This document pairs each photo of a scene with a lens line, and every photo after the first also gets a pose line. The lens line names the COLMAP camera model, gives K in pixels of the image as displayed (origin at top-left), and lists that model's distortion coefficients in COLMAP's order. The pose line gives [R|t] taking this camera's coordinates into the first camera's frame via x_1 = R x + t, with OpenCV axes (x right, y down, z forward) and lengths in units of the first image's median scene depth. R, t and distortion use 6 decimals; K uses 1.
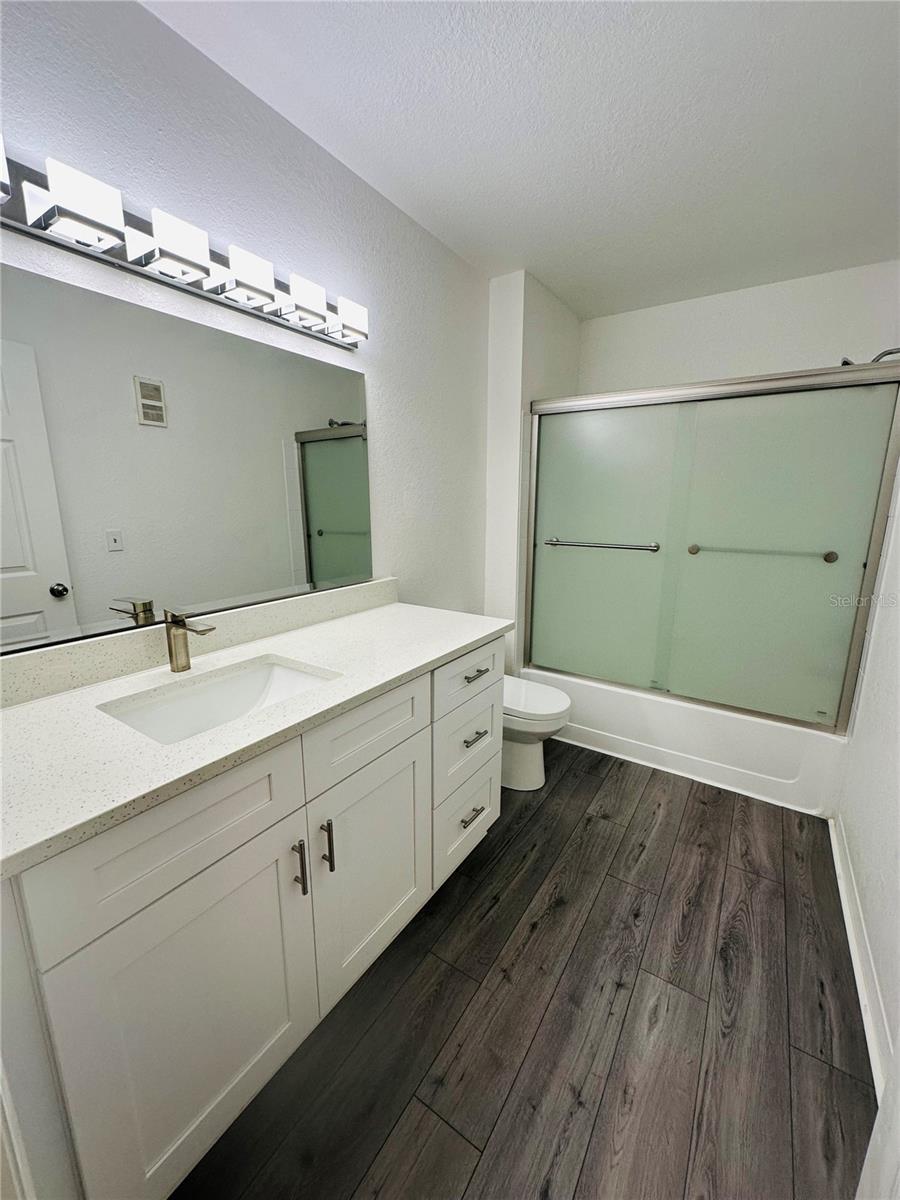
lens RADIAL K [[475.8, 0, 450.0], [0, 475.8, 600.0], [0, 0, 1]] dist [-0.001637, 0.000155]
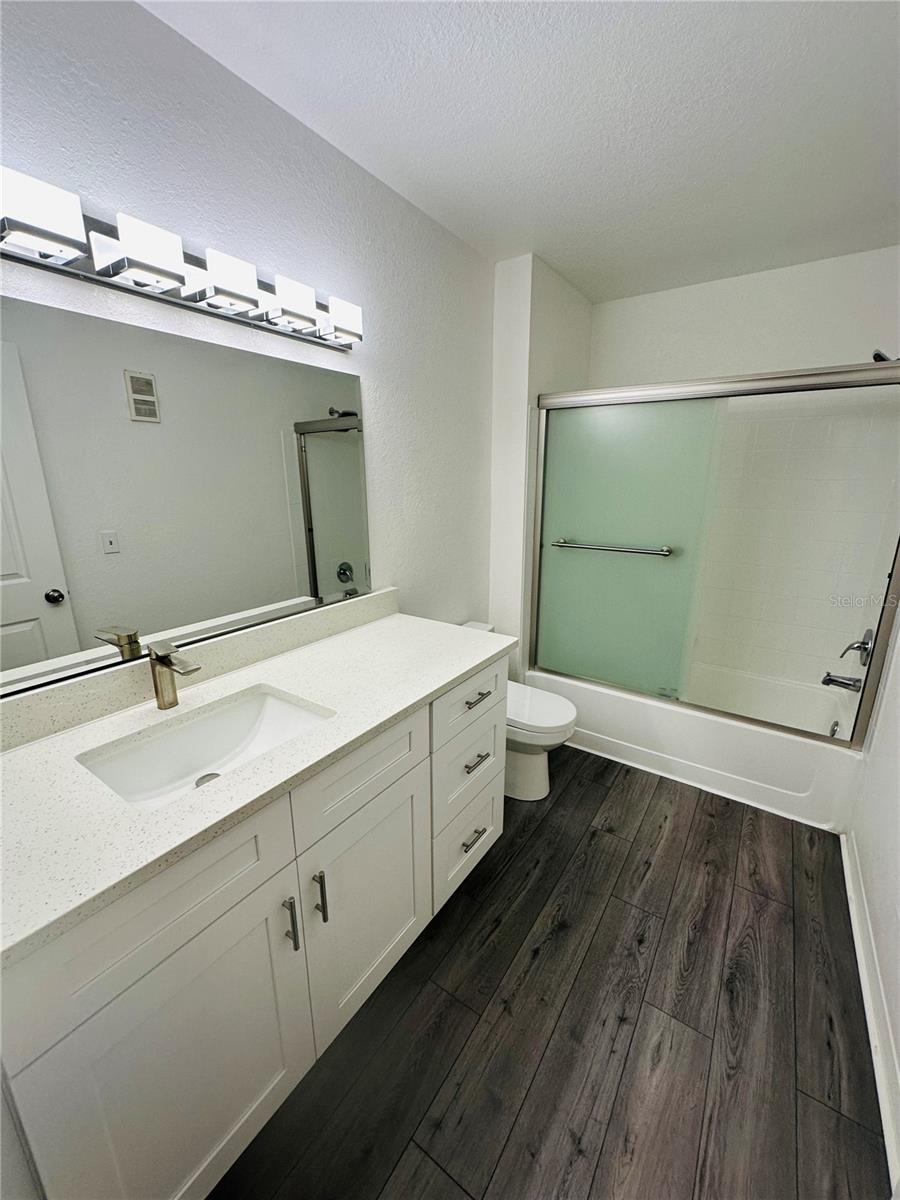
lens RADIAL K [[475.8, 0, 450.0], [0, 475.8, 600.0], [0, 0, 1]] dist [-0.001637, 0.000155]
pose [[0.999874, -0.000490, -0.015858, 0.015903], [0.001262, 0.998813, 0.048691, -0.097827], [0.015816, -0.048705, 0.998688, 0.052678]]
